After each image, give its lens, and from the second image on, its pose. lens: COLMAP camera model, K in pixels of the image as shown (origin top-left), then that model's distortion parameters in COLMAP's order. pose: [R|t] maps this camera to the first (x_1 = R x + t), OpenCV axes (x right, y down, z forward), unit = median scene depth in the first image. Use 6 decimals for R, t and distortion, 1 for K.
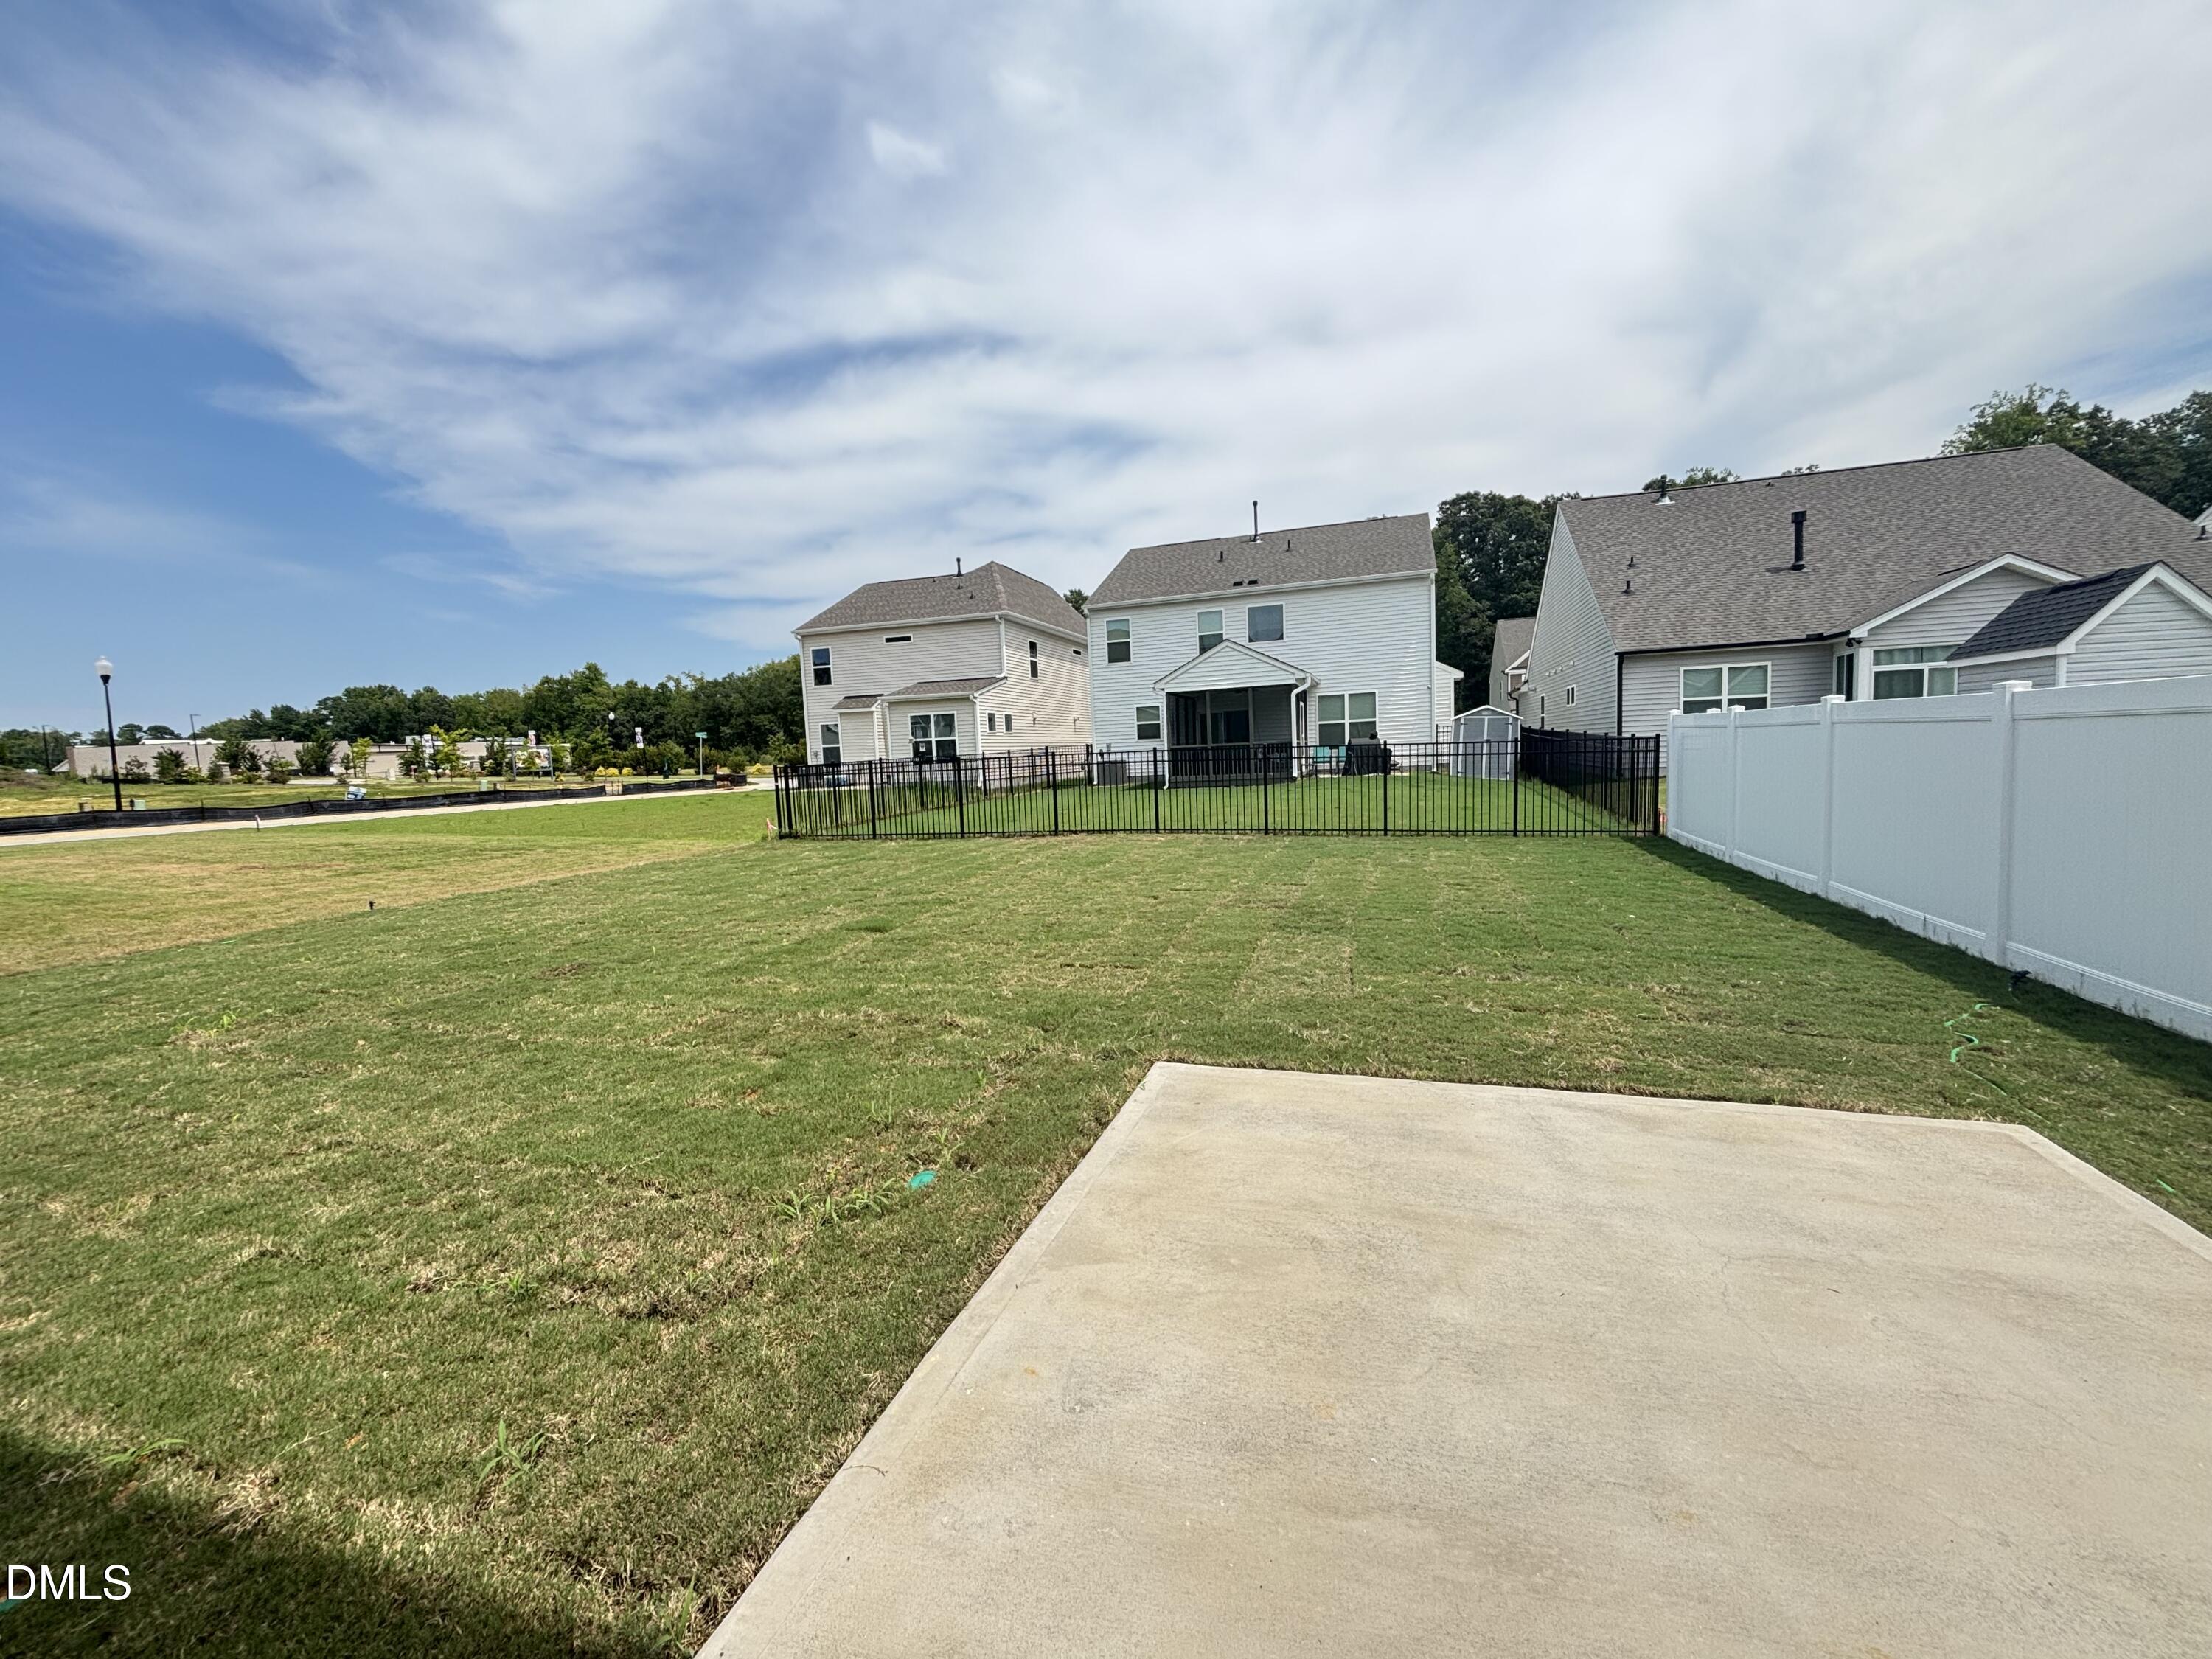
lens RADIAL K [[890.1, 0, 1097.5], [0, 890.1, 840.8], [0, 0, 1]] dist [0.003608, -0.000324]
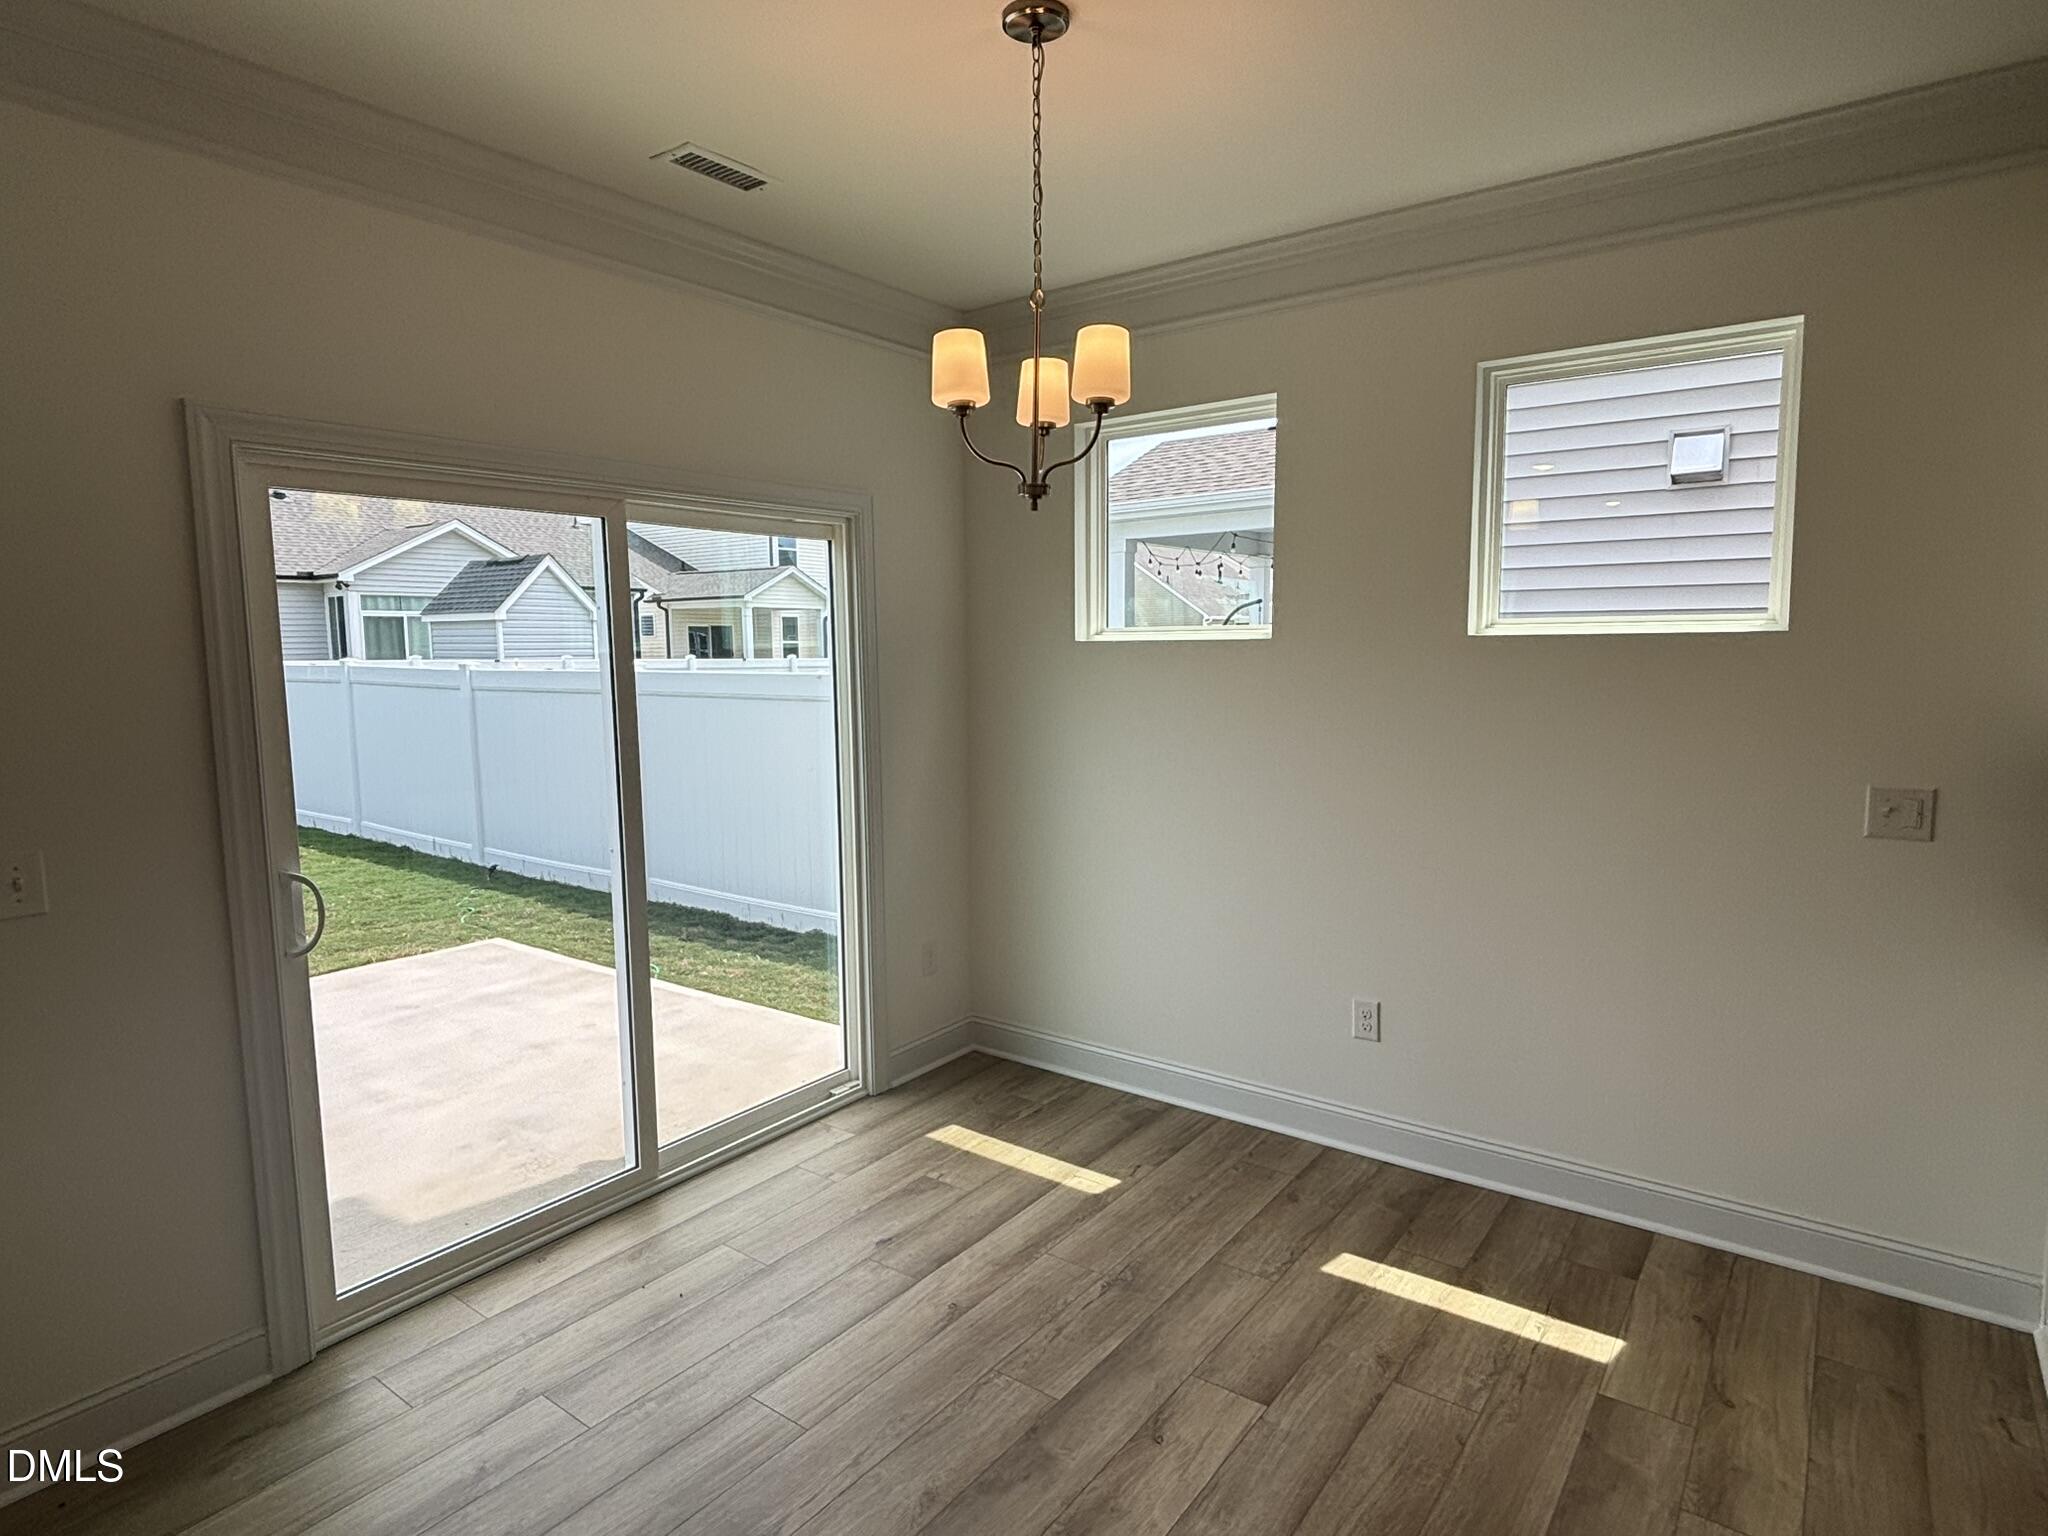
lens RADIAL K [[1151.3, 0, 1017.7], [0, 1151.3, 757.1], [0, 0, 1]] dist [-0.008611, -0.001086]
pose [[0.330337, -0.050945, 0.942487, -0.274646], [0.084383, 0.996138, 0.024269, -0.000992], [-0.940083, 0.071512, 0.333360, -0.275487]]
